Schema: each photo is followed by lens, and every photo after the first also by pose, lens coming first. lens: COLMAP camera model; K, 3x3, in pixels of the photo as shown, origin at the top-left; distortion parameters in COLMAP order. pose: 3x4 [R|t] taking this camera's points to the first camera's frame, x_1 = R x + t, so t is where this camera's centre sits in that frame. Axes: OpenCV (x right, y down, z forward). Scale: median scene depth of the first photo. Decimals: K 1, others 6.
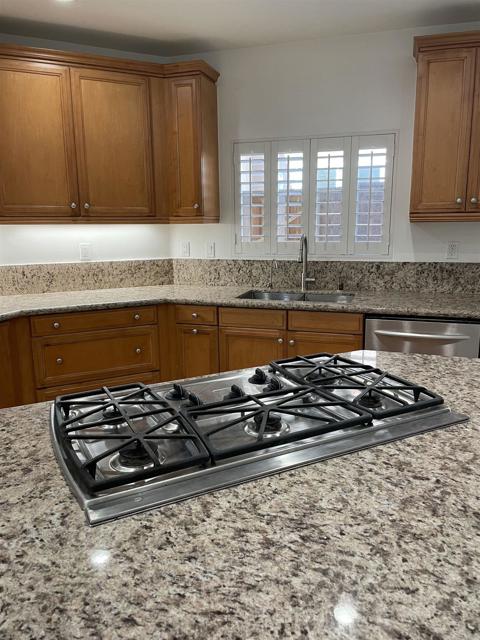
lens RADIAL K [[499.3, 0, 240.0], [0, 499.3, 320.0], [0, 0, 1]] dist [0.012639, -0.001440]
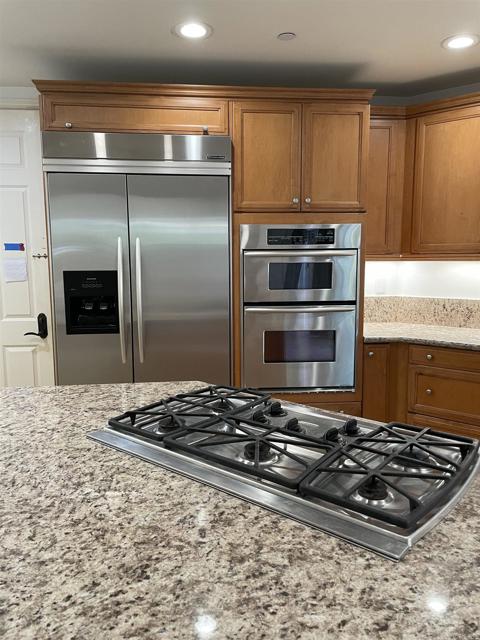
lens RADIAL K [[499.3, 0, 240.0], [0, 499.3, 320.0], [0, 0, 1]] dist [0.012639, -0.001440]
pose [[0.388006, 0.126434, -0.912943, 0.667955], [-0.183246, 0.981353, 0.058028, -0.084791], [0.903256, 0.144778, 0.403940, 0.340377]]
